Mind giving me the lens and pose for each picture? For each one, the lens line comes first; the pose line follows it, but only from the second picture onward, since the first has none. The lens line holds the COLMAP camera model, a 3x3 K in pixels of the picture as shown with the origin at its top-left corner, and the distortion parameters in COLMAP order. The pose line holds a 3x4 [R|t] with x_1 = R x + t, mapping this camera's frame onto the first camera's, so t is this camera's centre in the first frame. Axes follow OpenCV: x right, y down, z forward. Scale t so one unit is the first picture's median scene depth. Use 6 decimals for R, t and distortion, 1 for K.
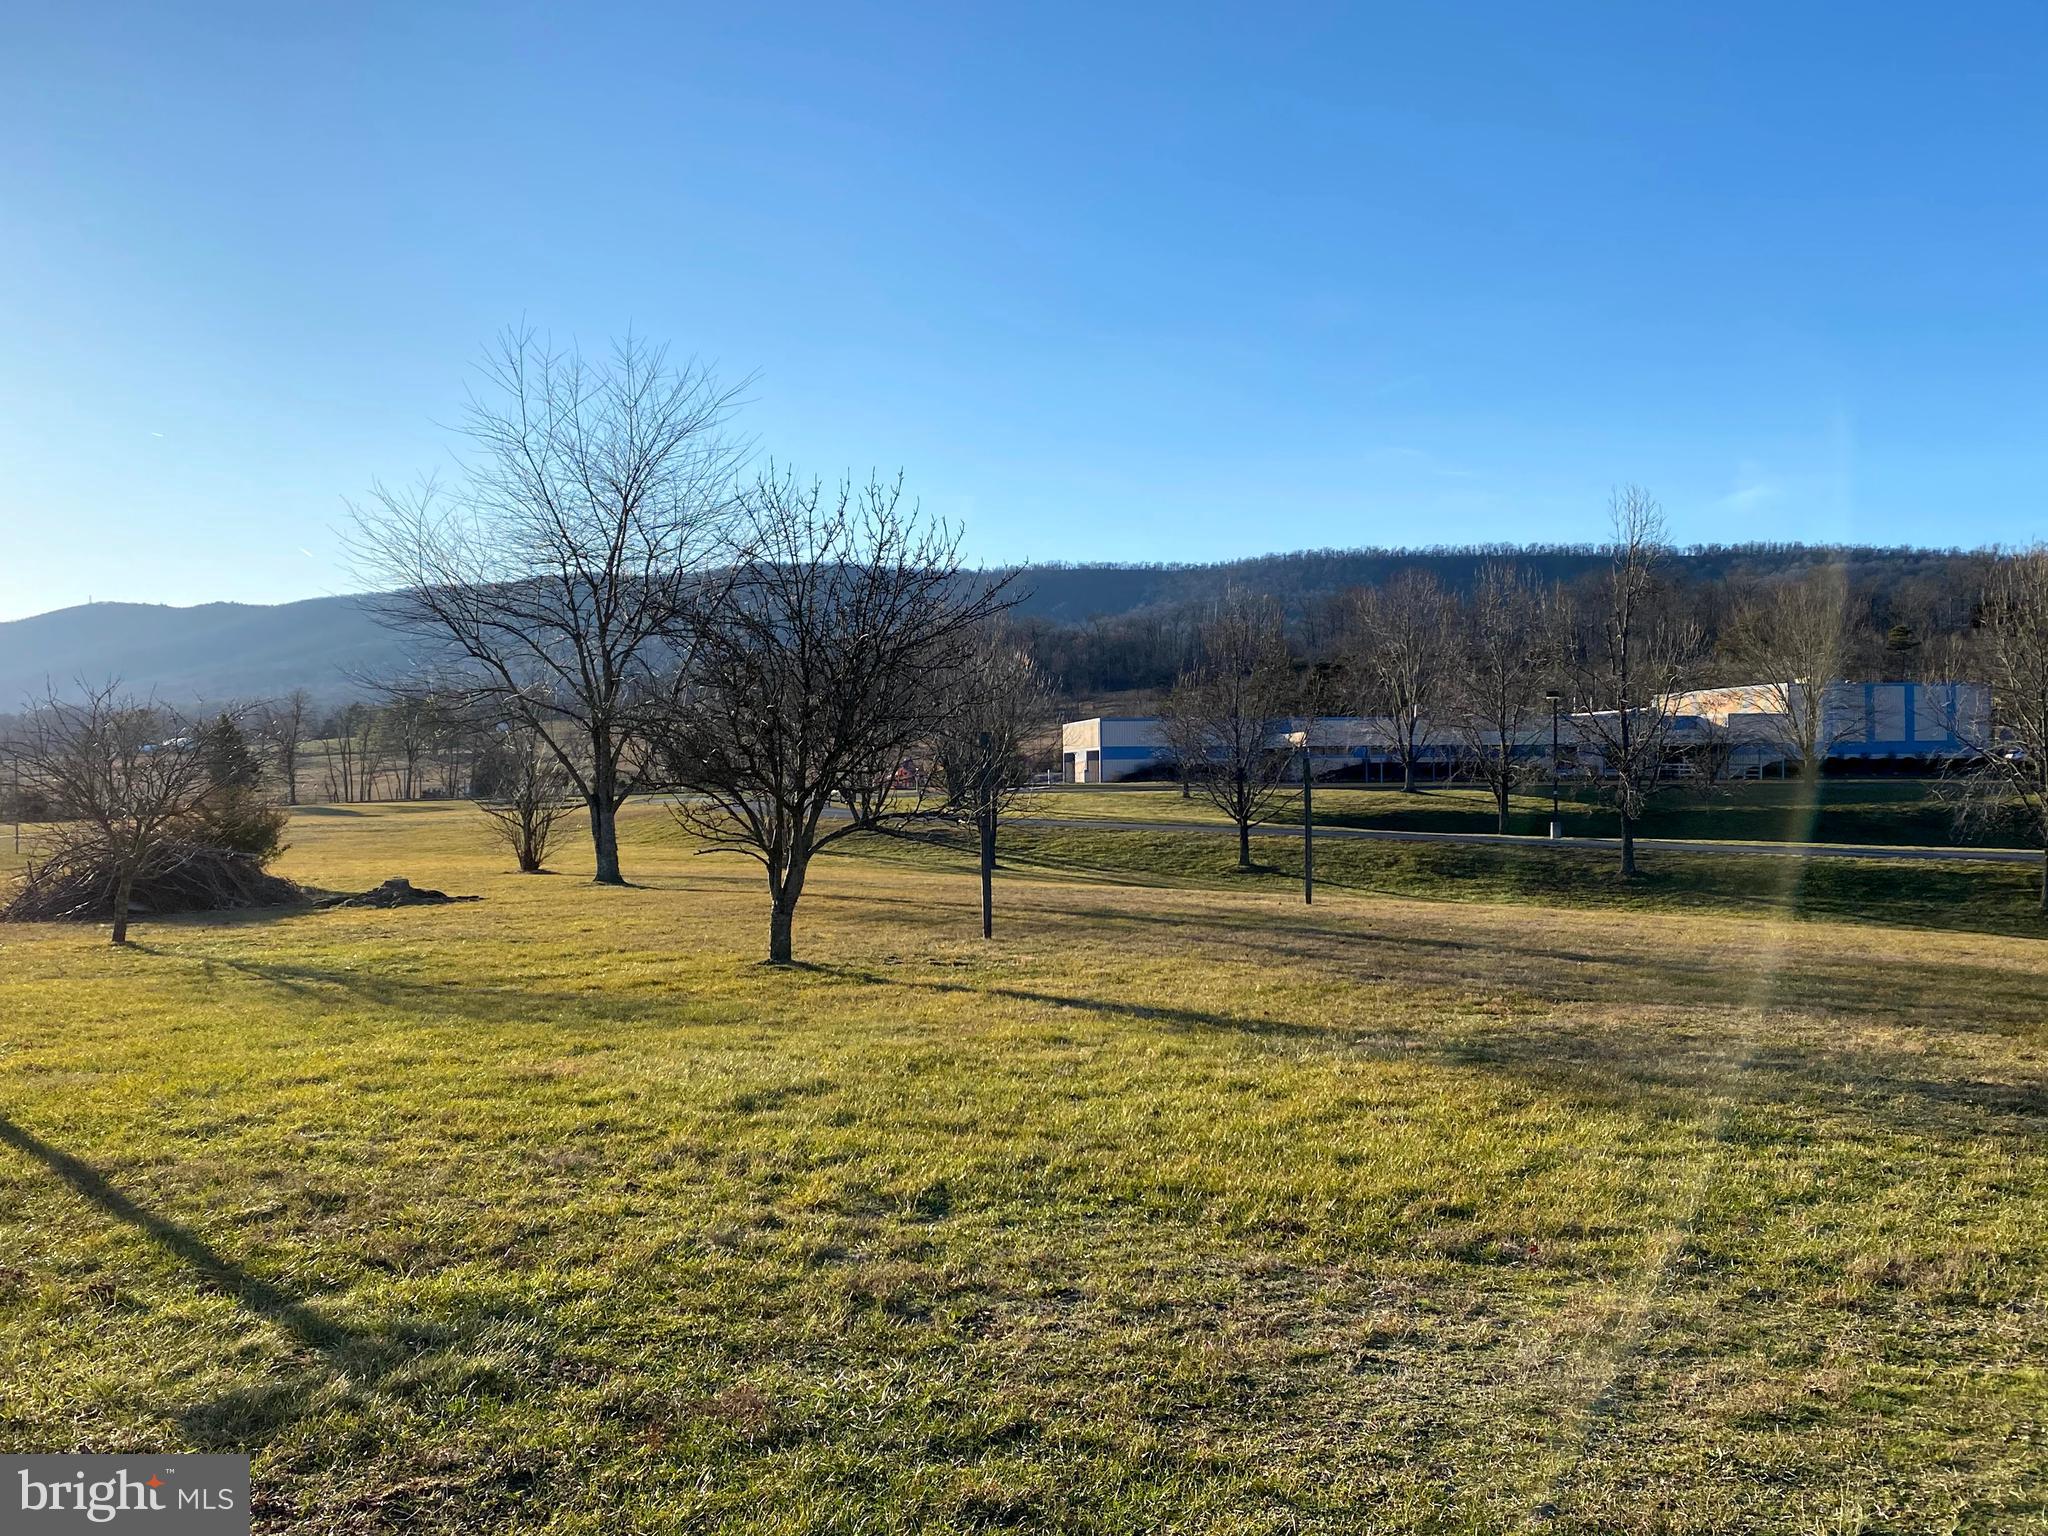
lens RADIAL K [[1890.2, 0, 1030.6], [0, 1890.2, 757.4], [0, 0, 1]] dist [0.068988, -0.119360]
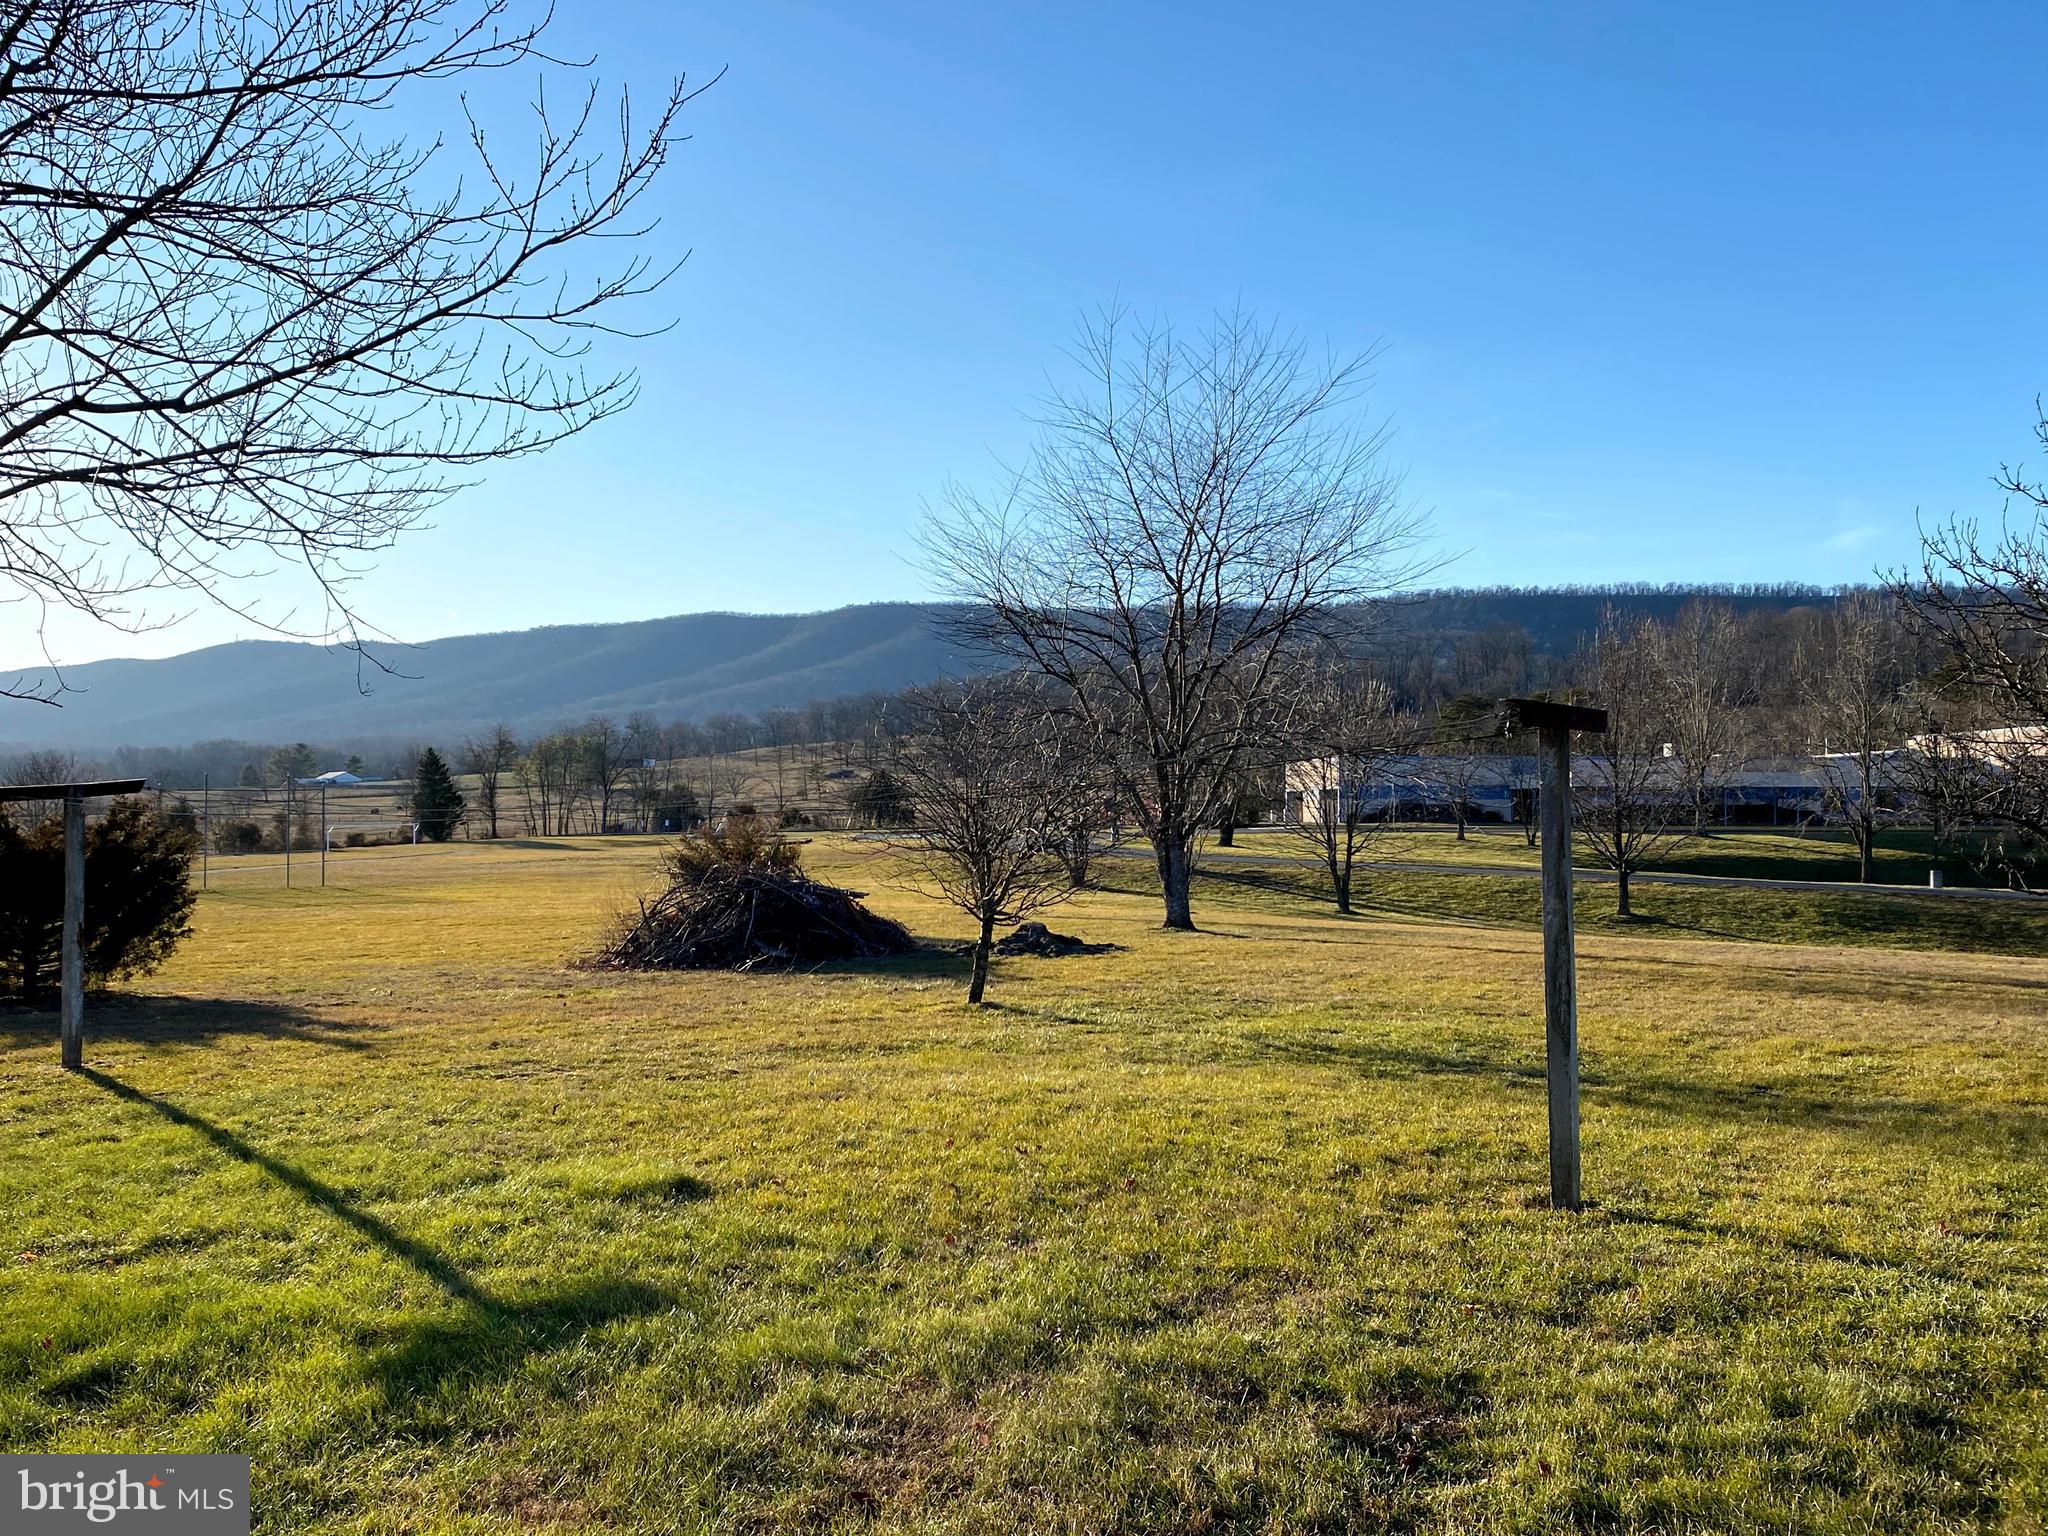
lens RADIAL K [[1877.9, 0, 1010.1], [0, 1877.9, 759.8], [0, 0, 1]] dist [0.163101, -0.391854]
pose [[0.997407, 0.005745, -0.071732, -0.103073], [-0.007136, 0.999791, -0.019150, 0.001447], [0.071607, 0.019612, 0.997240, 0.047088]]
